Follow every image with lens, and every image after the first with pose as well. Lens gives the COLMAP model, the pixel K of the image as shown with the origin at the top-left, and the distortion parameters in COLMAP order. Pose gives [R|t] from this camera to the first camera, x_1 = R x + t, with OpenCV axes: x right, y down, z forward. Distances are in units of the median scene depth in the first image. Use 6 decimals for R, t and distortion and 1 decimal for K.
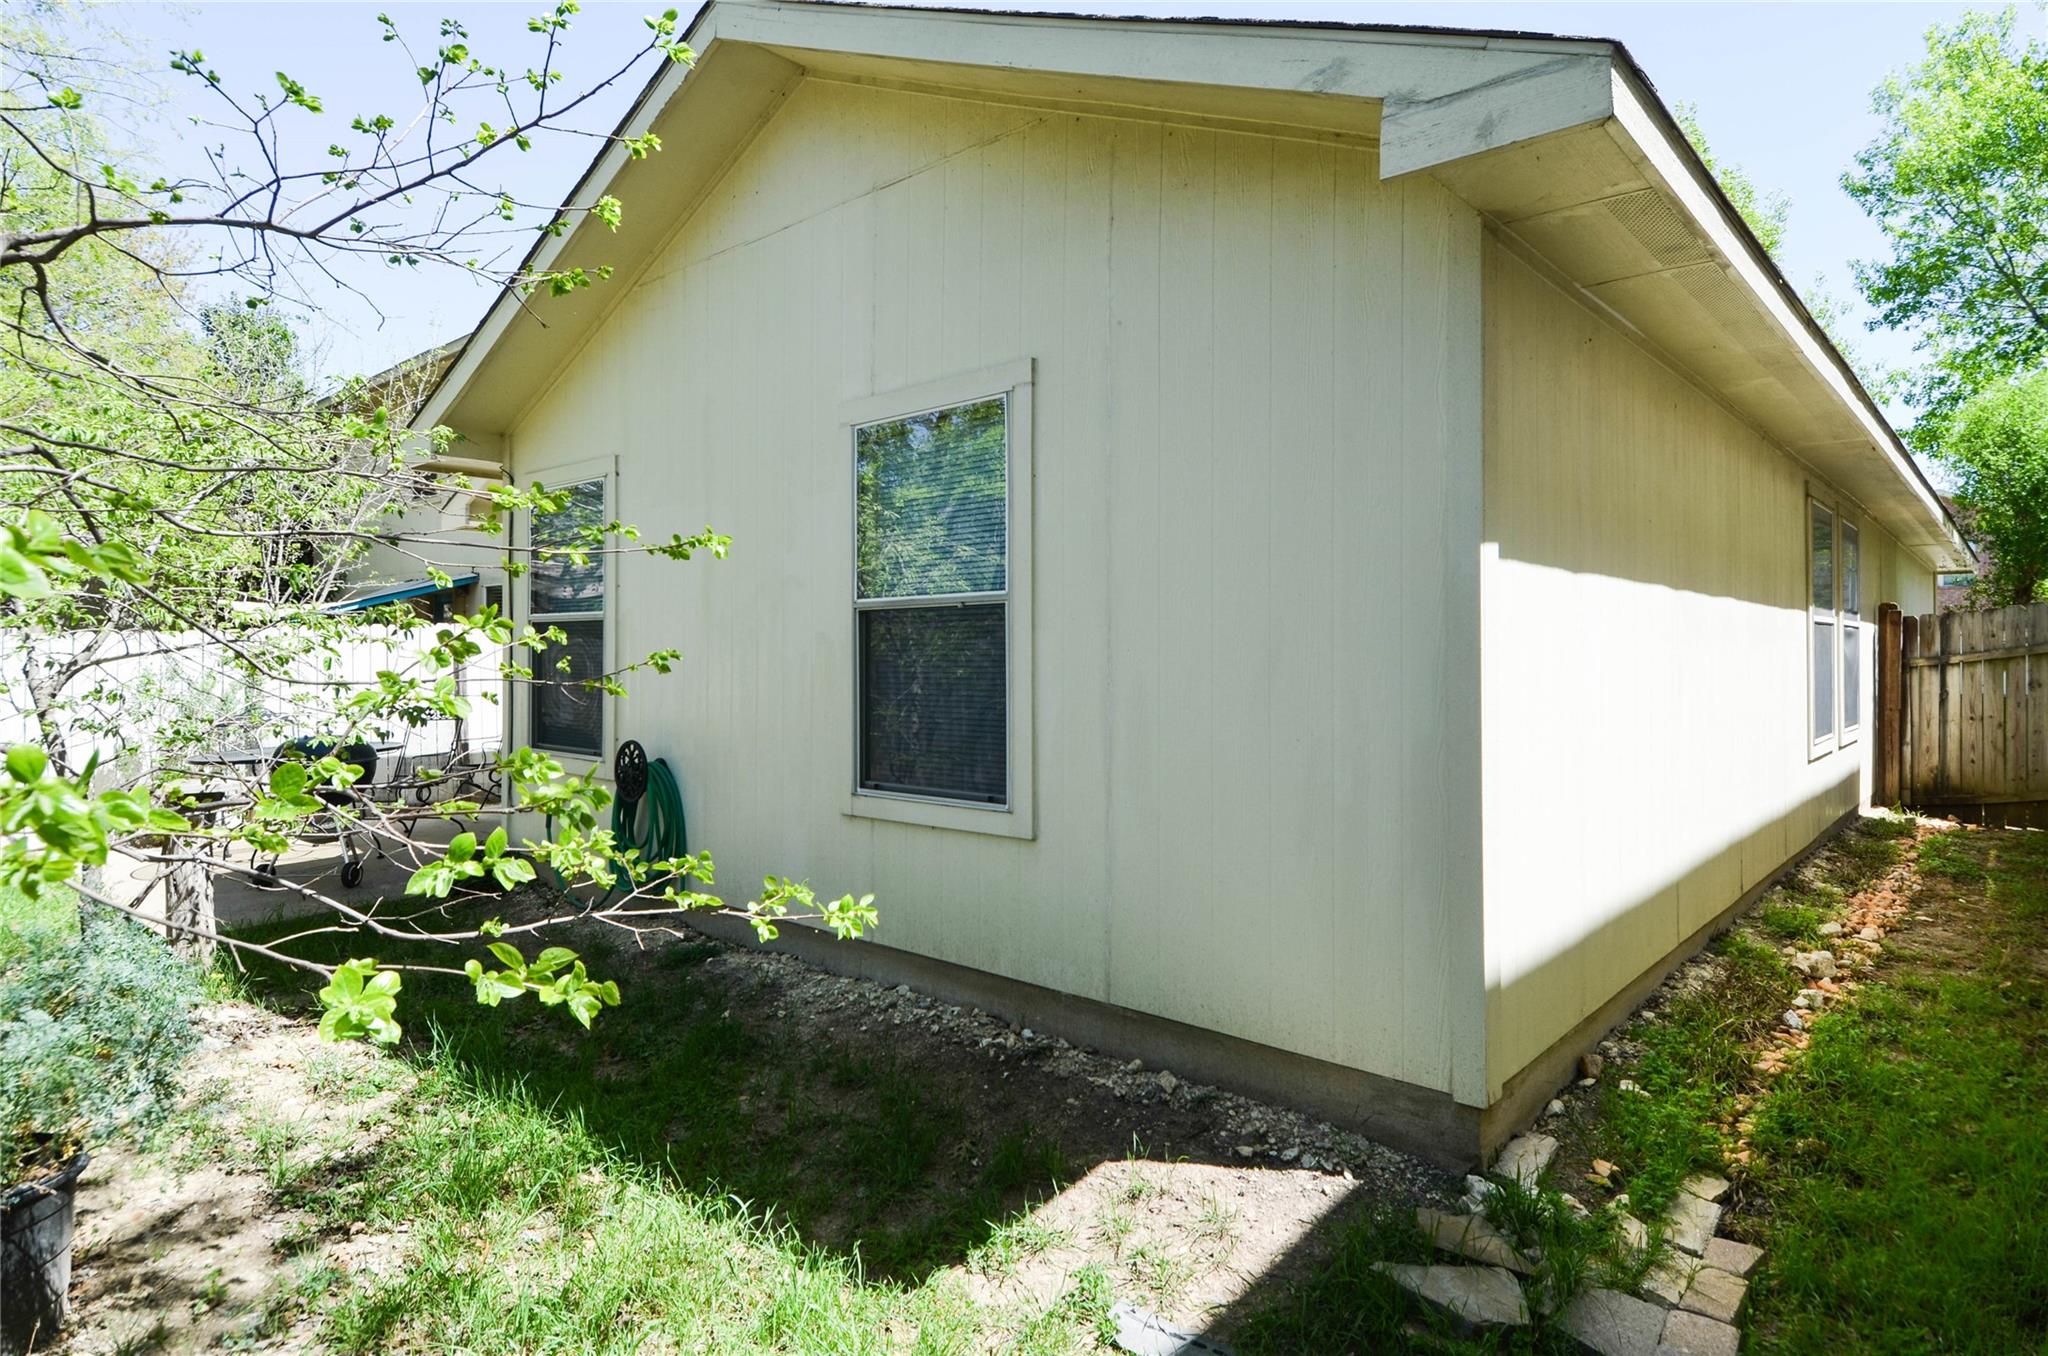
lens RADIAL K [[1119.0, 0, 1025.4], [0, 1119.0, 653.3], [0, 0, 1]] dist [-0.002024, -0.001518]
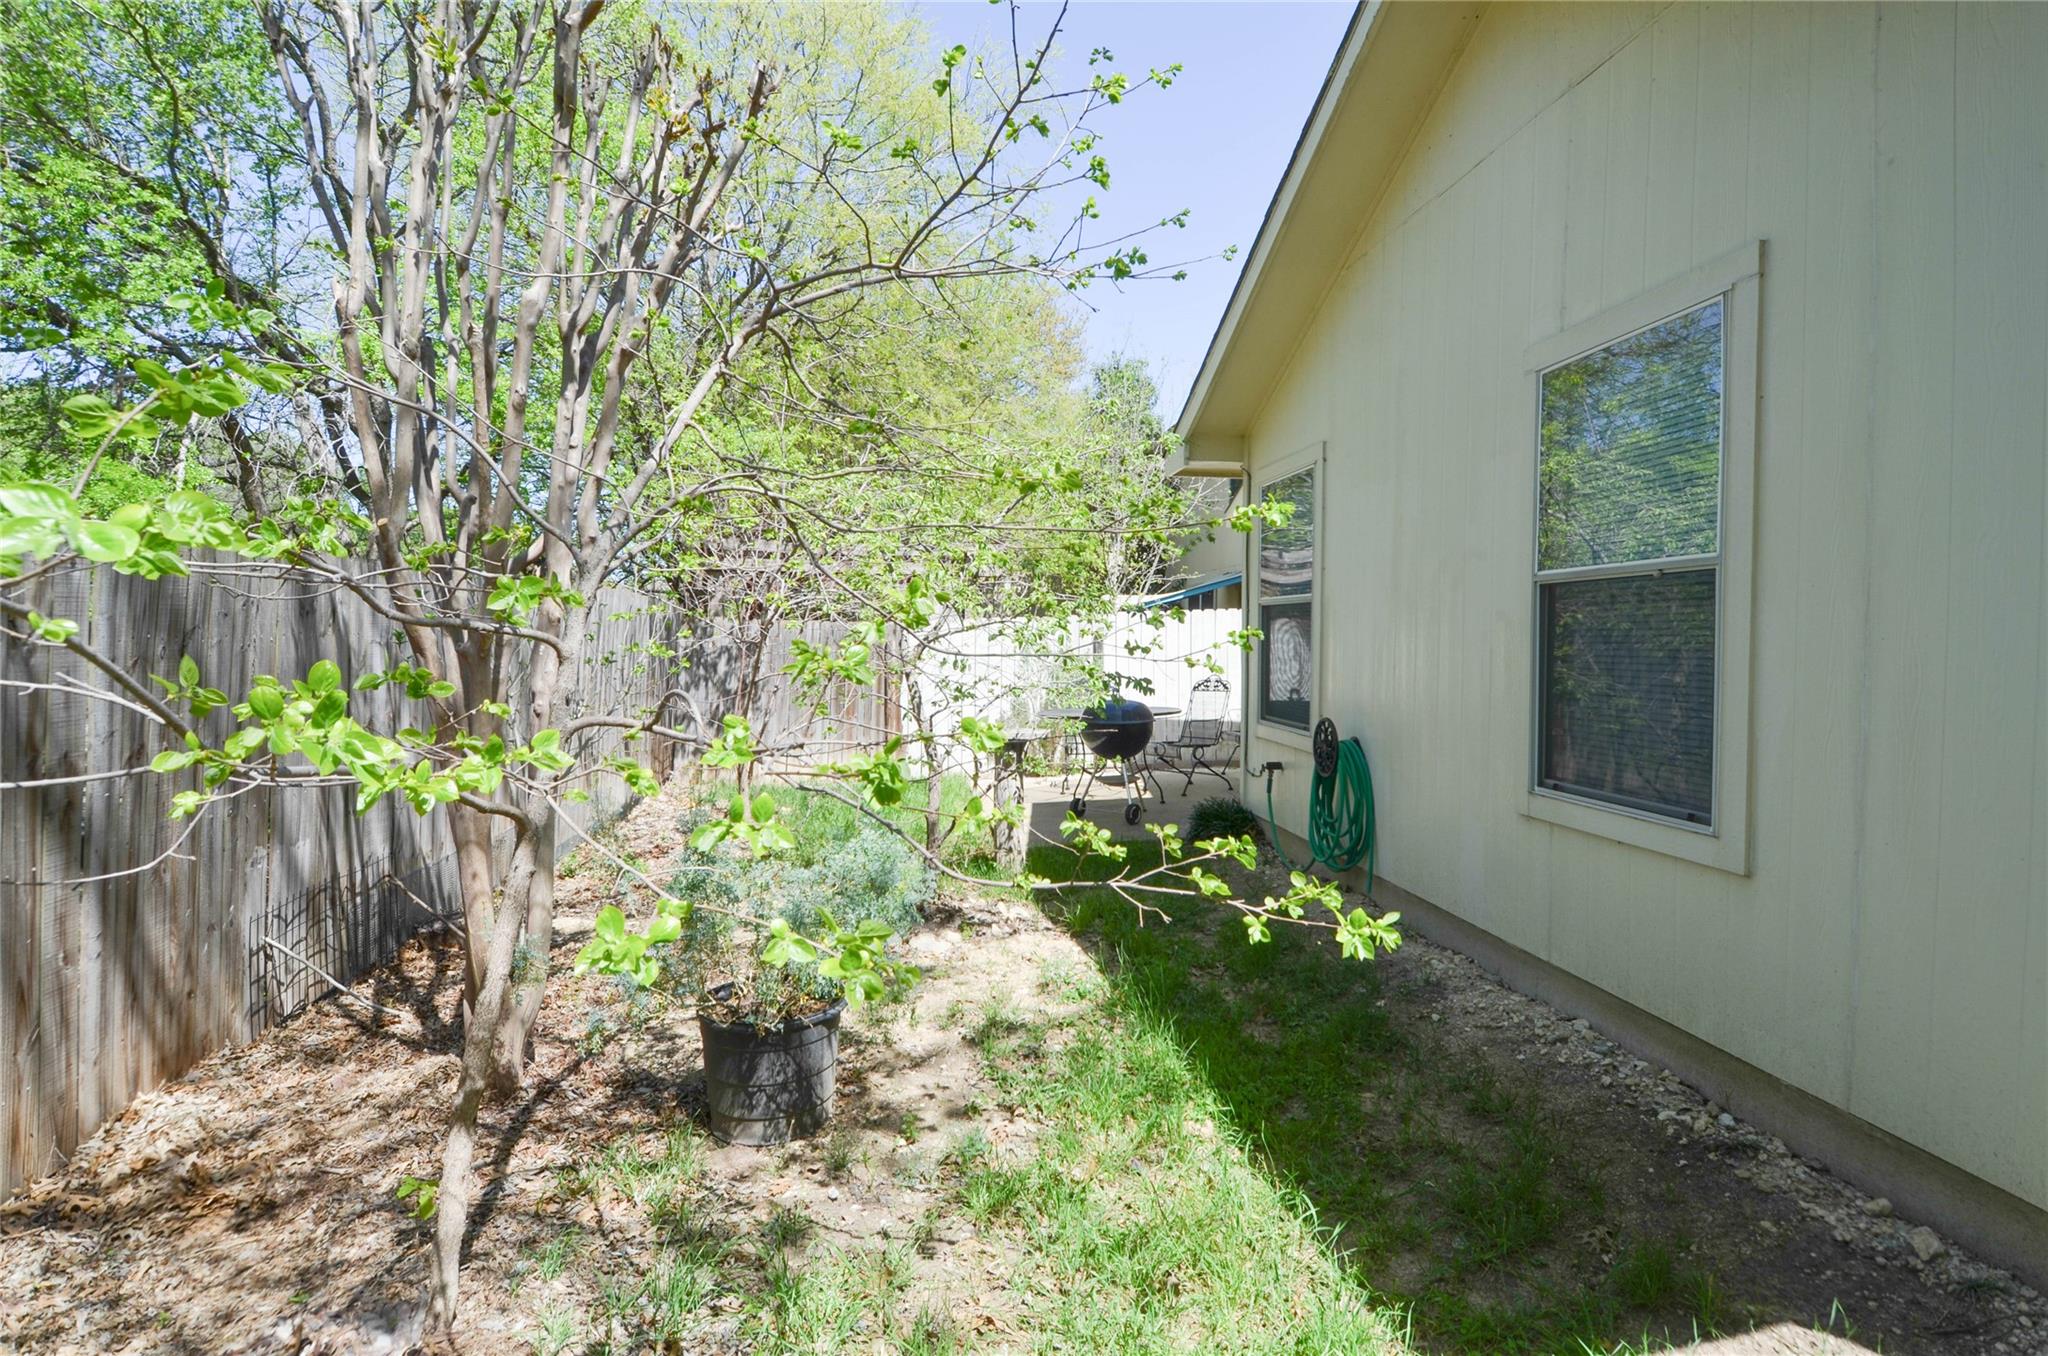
lens RADIAL K [[1042.5, 0, 1024.0], [0, 1042.5, 678.0], [0, 0, 1]] dist [0.029734, -0.042011]
pose [[0.754666, 0.032799, -0.655289, 0.098669], [-0.007041, 0.999097, 0.041898, 0.003870], [0.656072, -0.027005, 0.754215, 0.133492]]
